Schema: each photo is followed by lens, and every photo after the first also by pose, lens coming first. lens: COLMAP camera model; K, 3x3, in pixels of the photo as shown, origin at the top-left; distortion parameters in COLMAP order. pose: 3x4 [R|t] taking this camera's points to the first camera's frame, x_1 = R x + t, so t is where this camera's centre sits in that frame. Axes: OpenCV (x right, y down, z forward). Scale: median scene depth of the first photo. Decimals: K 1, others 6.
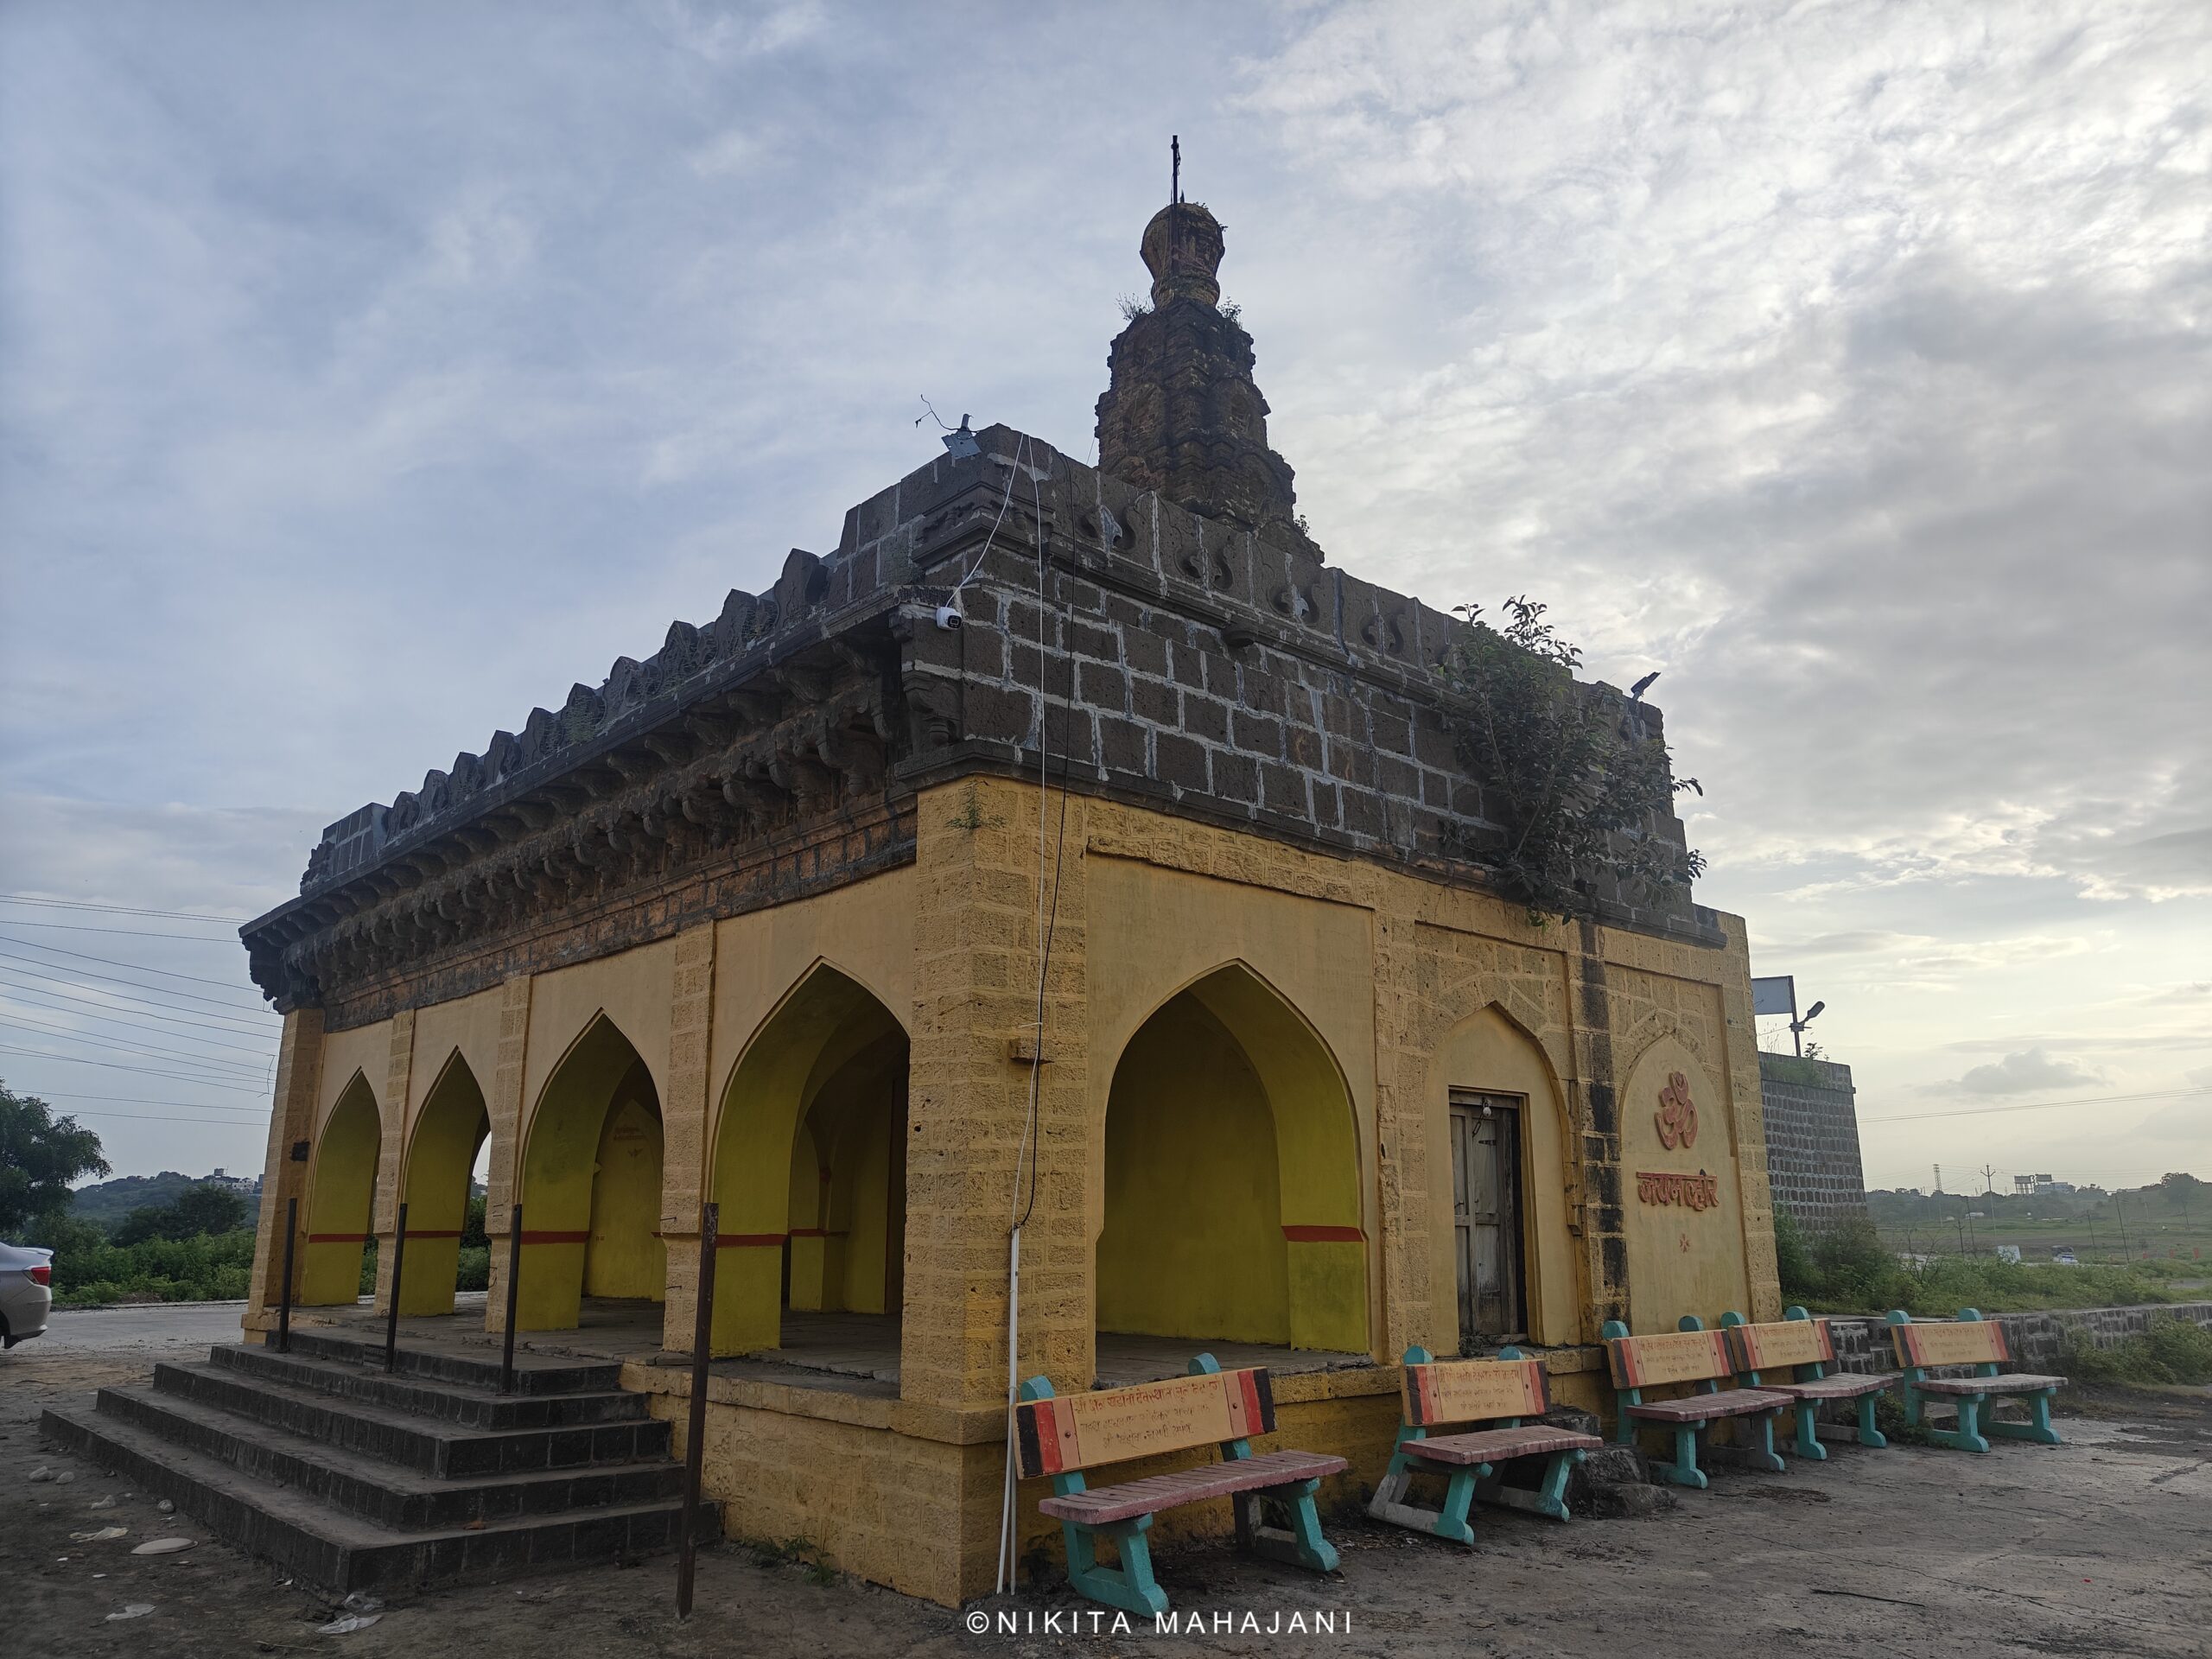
lens RADIAL K [[1577.5, 0, 1106.0], [0, 1577.5, 829.5], [0, 0, 1]] dist [0.035038, -0.000541]
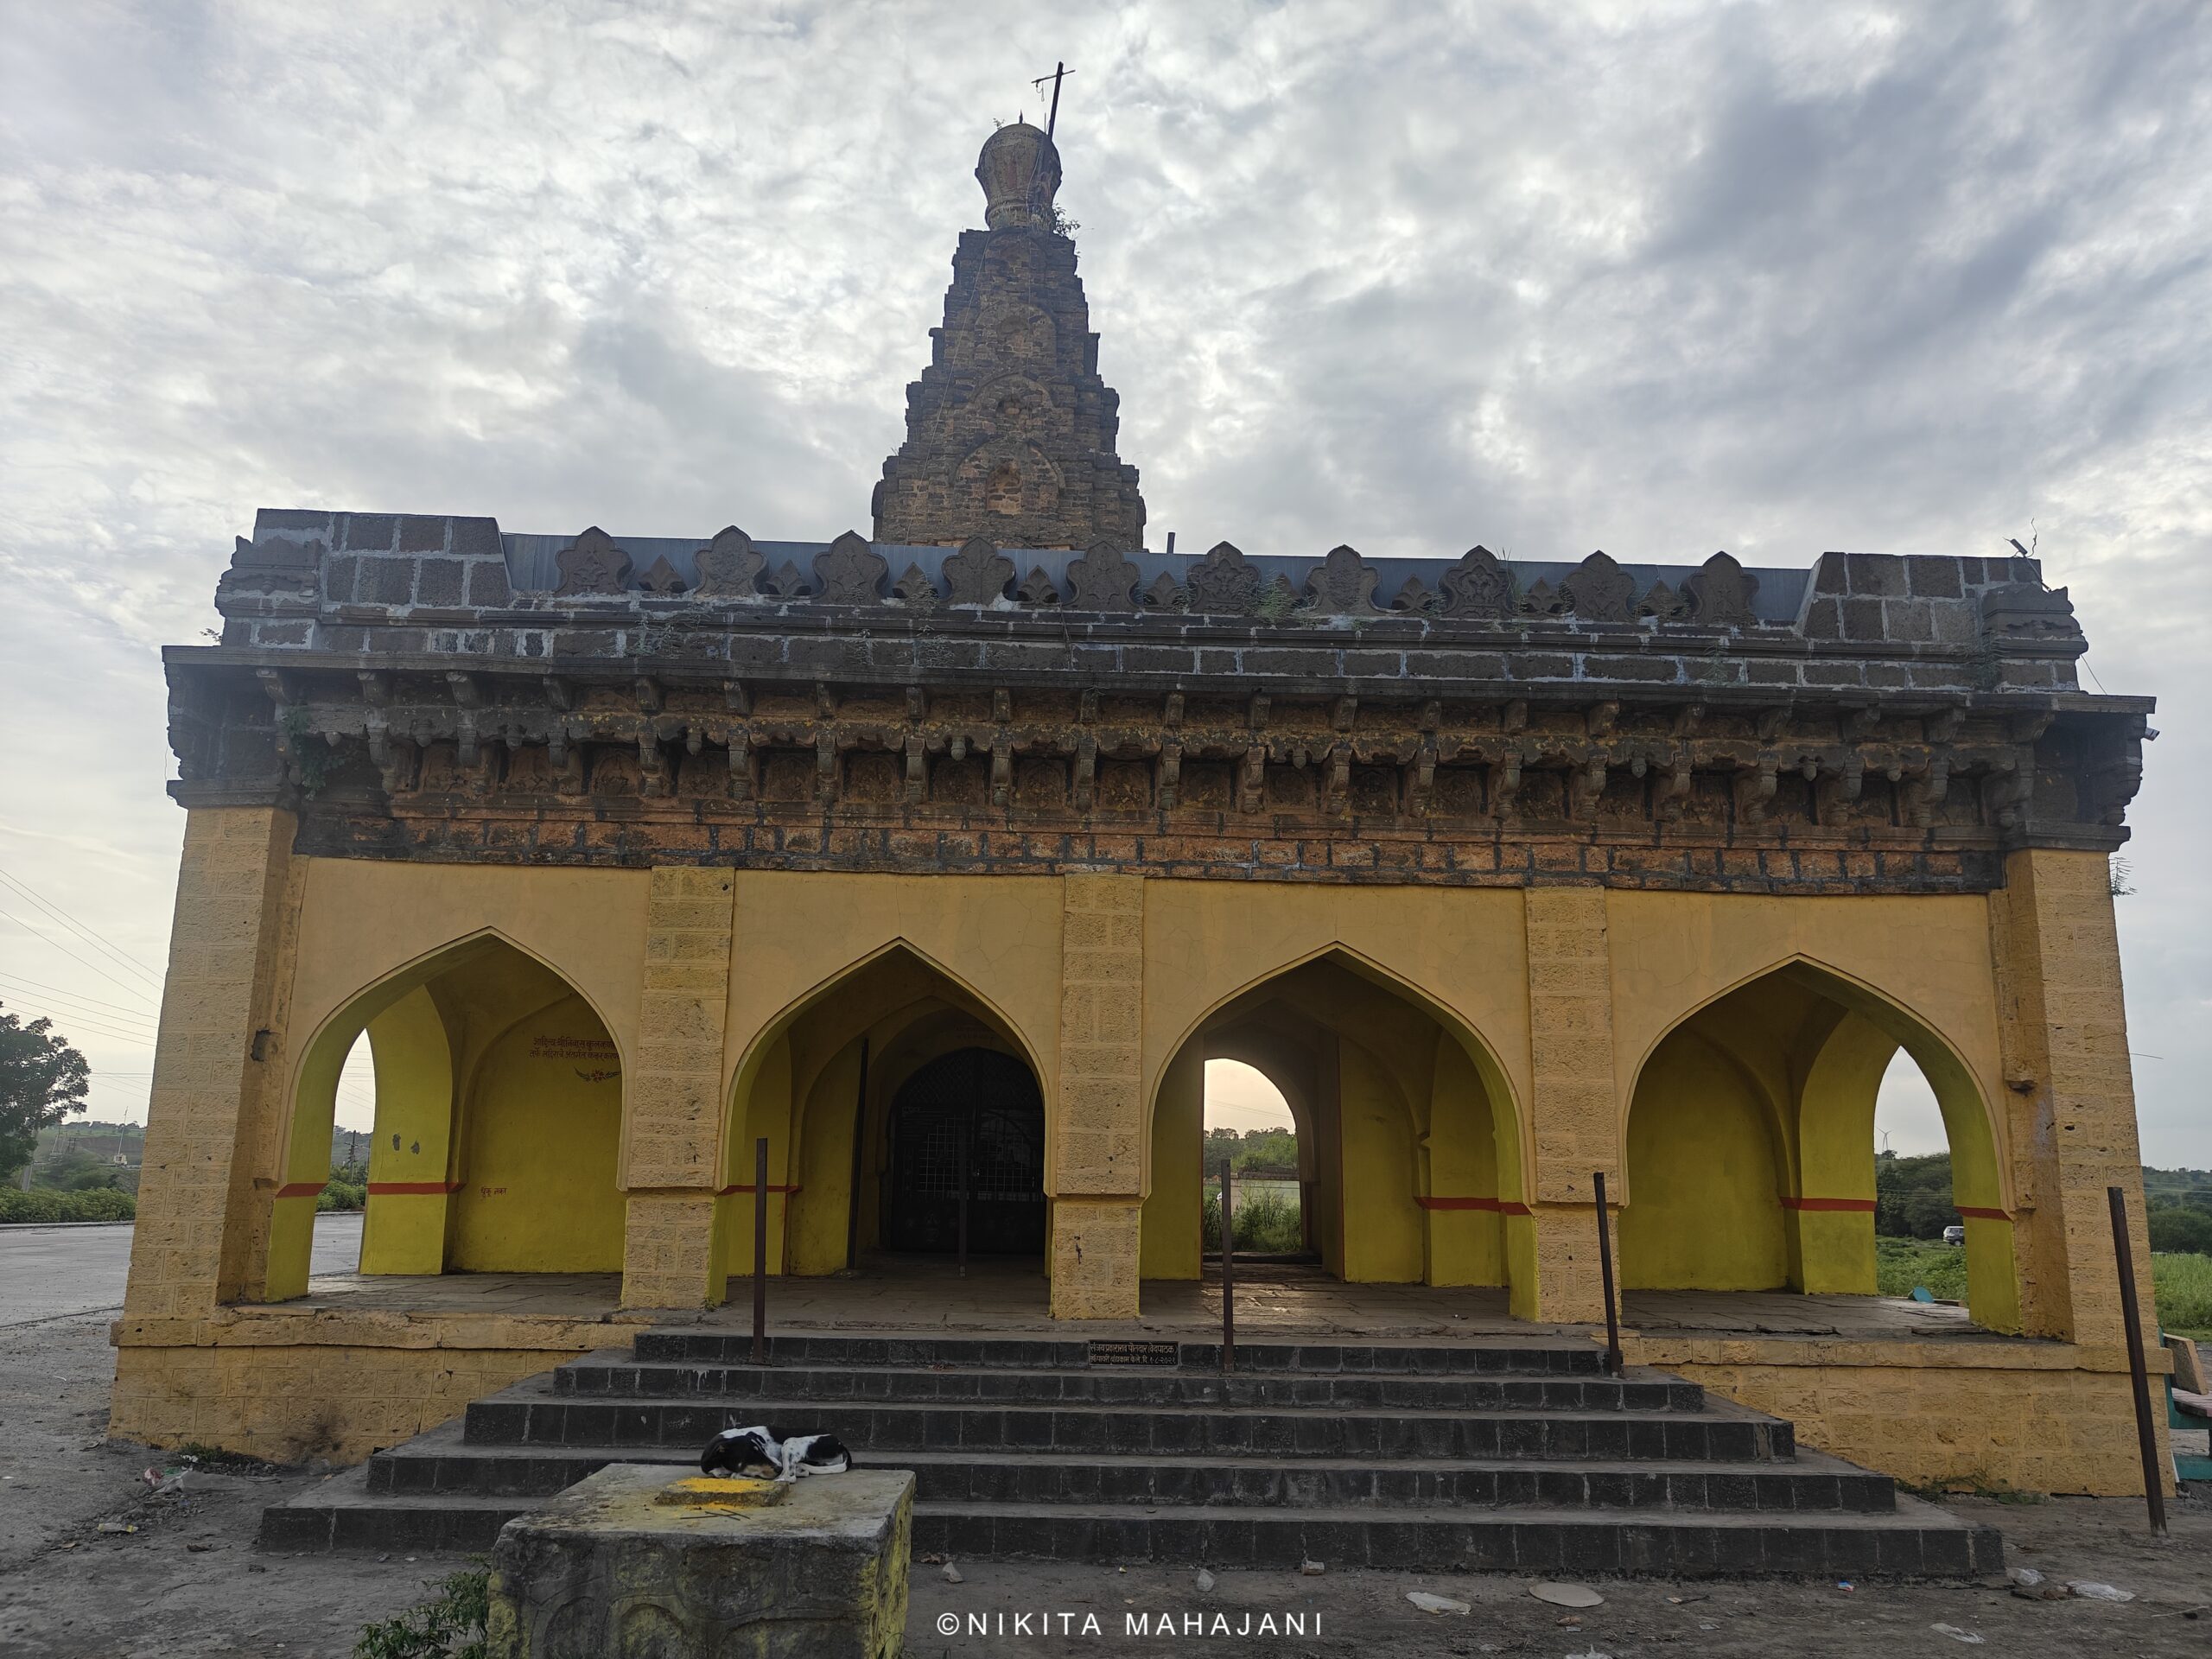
lens RADIAL K [[1553.8, 0, 1074.7], [0, 1553.8, 830.5], [0, 0, 1]] dist [0.004674, 0.001488]
pose [[0.645396, 0.178985, 0.742582, -0.704548], [-0.204434, 0.977170, -0.057849, 0.086799], [-0.735983, -0.114474, 0.667252, 0.356135]]
